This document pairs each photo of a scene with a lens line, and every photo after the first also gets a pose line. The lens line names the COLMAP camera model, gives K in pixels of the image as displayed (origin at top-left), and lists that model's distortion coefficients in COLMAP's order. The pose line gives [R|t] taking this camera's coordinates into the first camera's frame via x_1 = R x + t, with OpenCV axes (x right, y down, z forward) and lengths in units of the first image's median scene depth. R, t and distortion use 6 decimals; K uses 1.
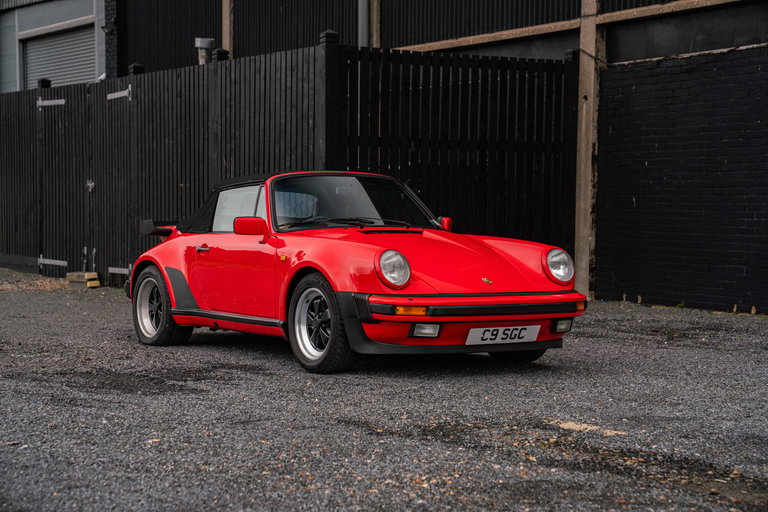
lens RADIAL K [[1435.6, 0, 388.1], [0, 1435.6, 259.1], [0, 0, 1]] dist [0.234079, 0.000000]
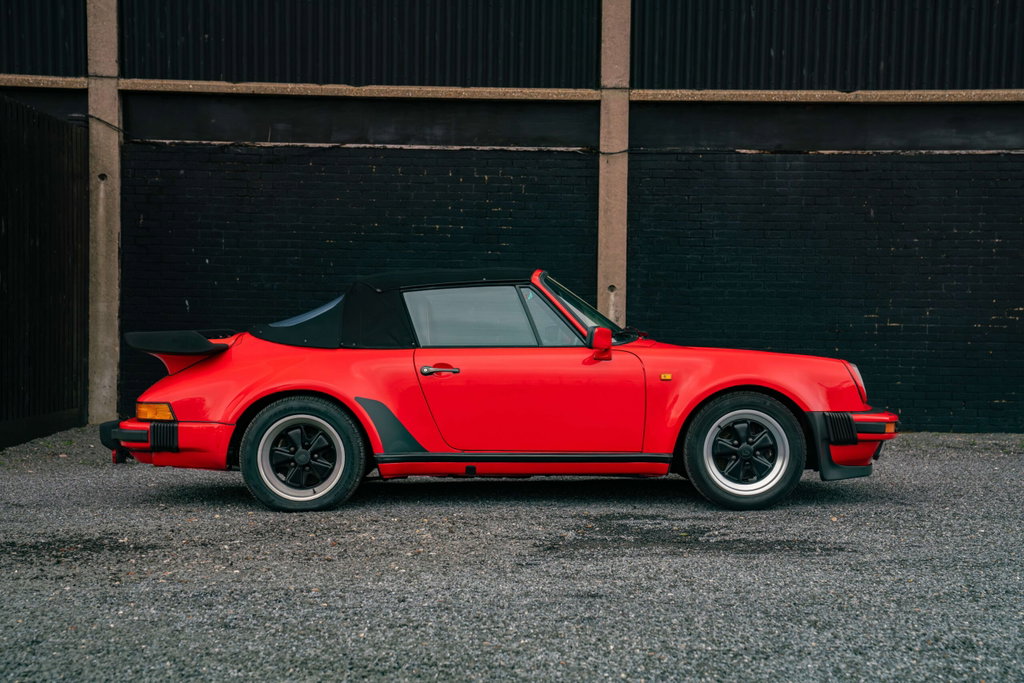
lens RADIAL K [[1488.9, 0, 516.1], [0, 1488.9, 347.9], [0, 0, 1]] dist [0.200722, 0.000000]
pose [[0.509690, -0.018193, 0.860166, -0.484189], [0.026636, 0.999631, 0.005359, -0.013512], [-0.859946, 0.020180, 0.509987, 0.367505]]
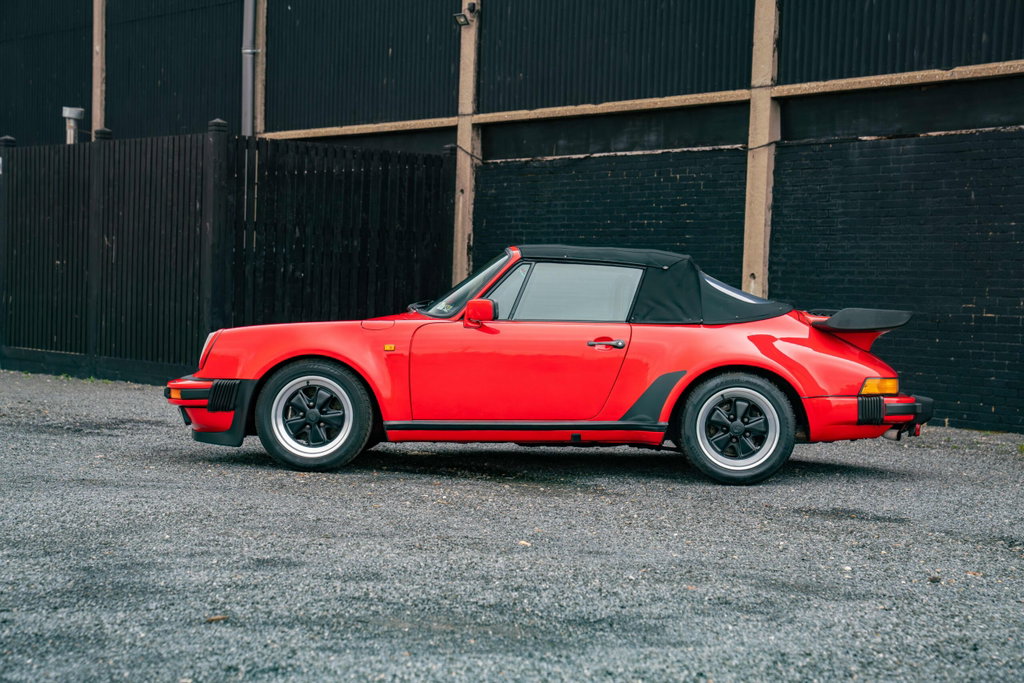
lens RADIAL K [[1846.5, 0, 506.0], [0, 1846.5, 330.4], [0, 0, 1]] dist [0.365358, 0.000000]
pose [[0.990803, 0.020614, 0.133733, -0.011270], [-0.018188, 0.999648, -0.019338, 0.016282], [-0.134085, 0.016727, 0.990829, -0.351015]]
